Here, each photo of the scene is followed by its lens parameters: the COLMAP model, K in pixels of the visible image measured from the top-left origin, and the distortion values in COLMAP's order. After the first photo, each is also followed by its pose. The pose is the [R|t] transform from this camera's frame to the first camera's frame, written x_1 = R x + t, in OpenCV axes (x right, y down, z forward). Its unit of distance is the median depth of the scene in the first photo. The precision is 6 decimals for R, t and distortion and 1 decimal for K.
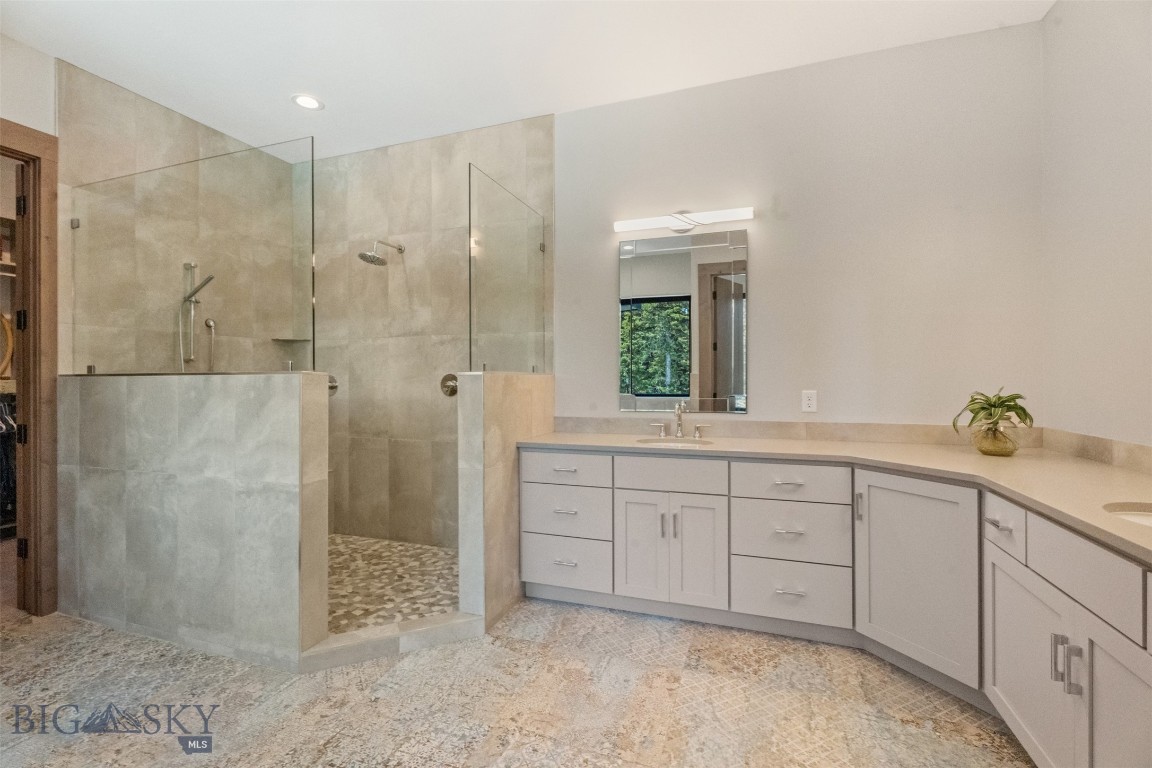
lens RADIAL K [[515.7, 0, 569.8], [0, 515.7, 370.1], [0, 0, 1]] dist [0.000944, 0.000536]
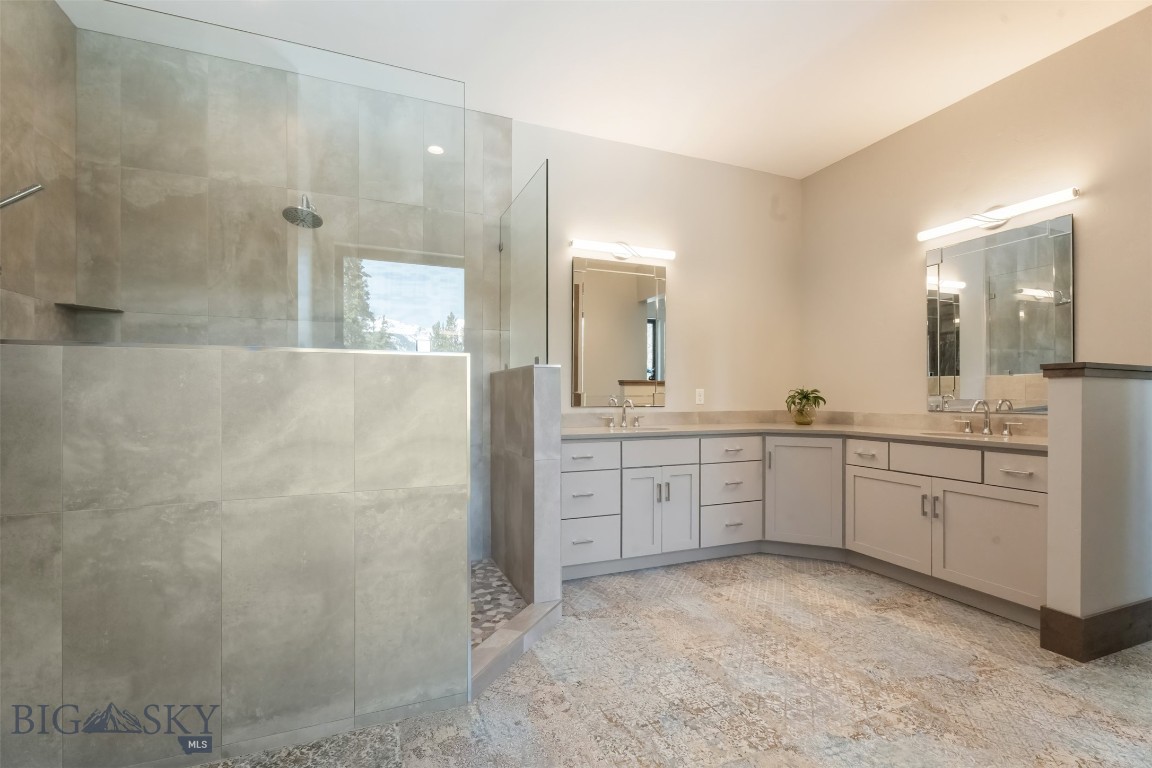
lens RADIAL K [[520.7, 0, 576.0], [0, 520.7, 384.0], [0, 0, 1]] dist [-0.000375, 0.000266]
pose [[0.735723, 0.018739, 0.677023, -0.876044], [-0.015495, 0.999821, -0.010835, 0.053990], [-0.677105, -0.002519, 0.735882, 0.210472]]
